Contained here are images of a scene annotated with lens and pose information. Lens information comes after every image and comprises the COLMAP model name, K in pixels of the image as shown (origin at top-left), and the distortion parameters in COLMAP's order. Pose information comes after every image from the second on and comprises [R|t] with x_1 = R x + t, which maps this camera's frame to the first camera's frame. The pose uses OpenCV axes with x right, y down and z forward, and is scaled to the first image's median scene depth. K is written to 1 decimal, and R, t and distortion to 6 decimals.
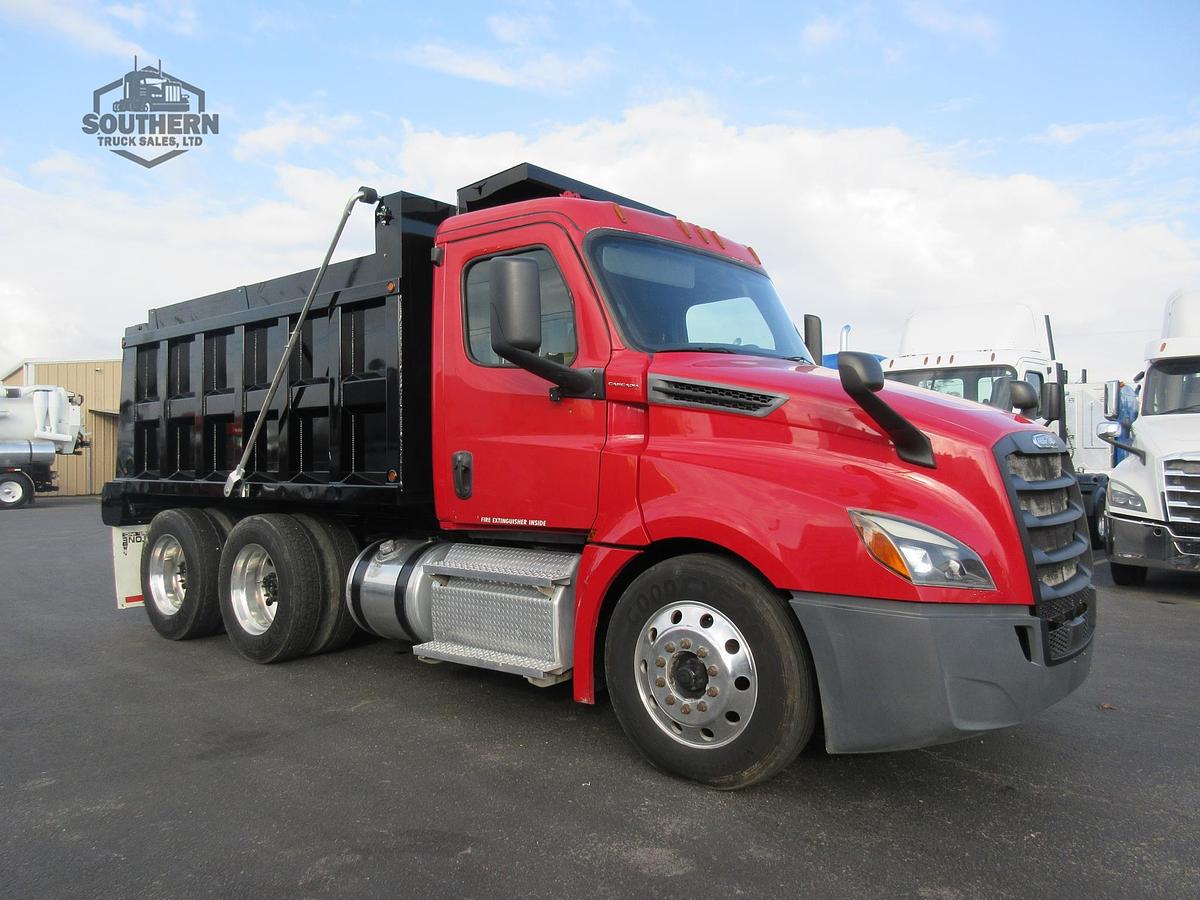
lens RADIAL K [[894.7, 0, 597.1], [0, 894.7, 464.3], [0, 0, 1]] dist [0.022271, 0.005363]
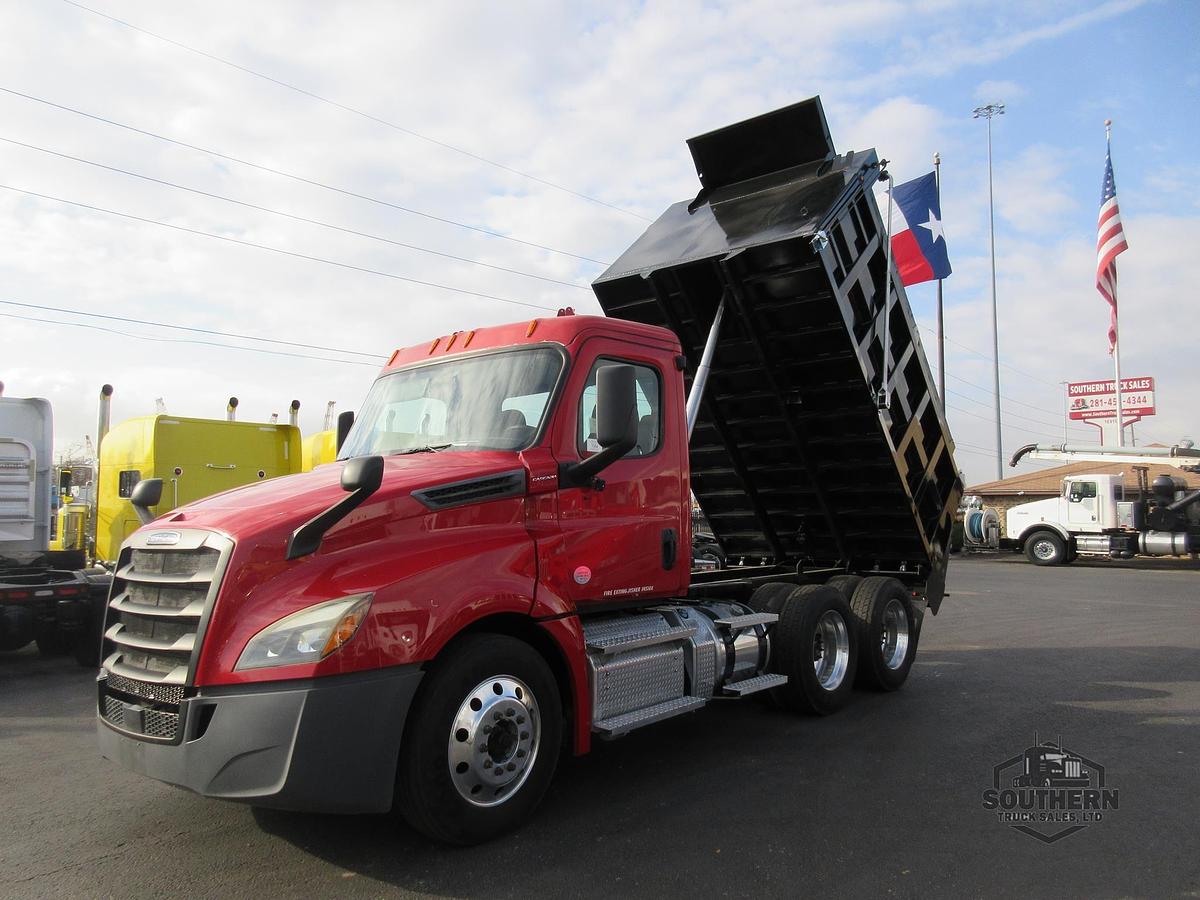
lens RADIAL K [[894.7, 0, 597.1], [0, 894.7, 464.3], [0, 0, 1]] dist [0.022271, 0.005363]
pose [[0.012536, -0.044826, -0.998916, 1.522594], [-0.012866, 0.998905, -0.044987, -0.070648], [0.999839, 0.013415, 0.011945, 1.437192]]
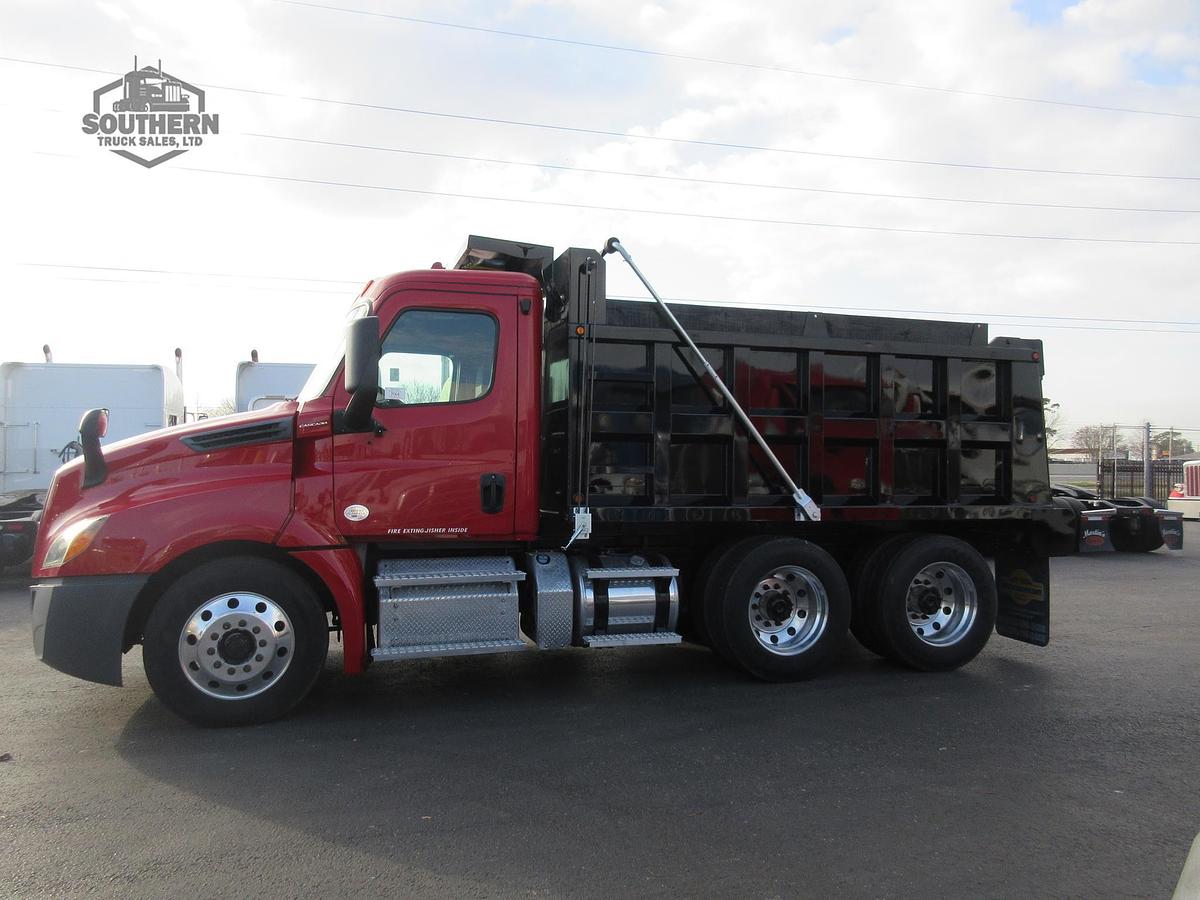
lens RADIAL K [[907.2, 0, 597.2], [0, 907.2, 445.7], [0, 0, 1]] dist [0.012559, -0.000096]
pose [[-0.528757, -0.007177, -0.848743, 1.263280], [-0.015429, 0.999880, 0.001158, -0.080790], [0.848633, 0.013708, -0.528805, 2.408866]]
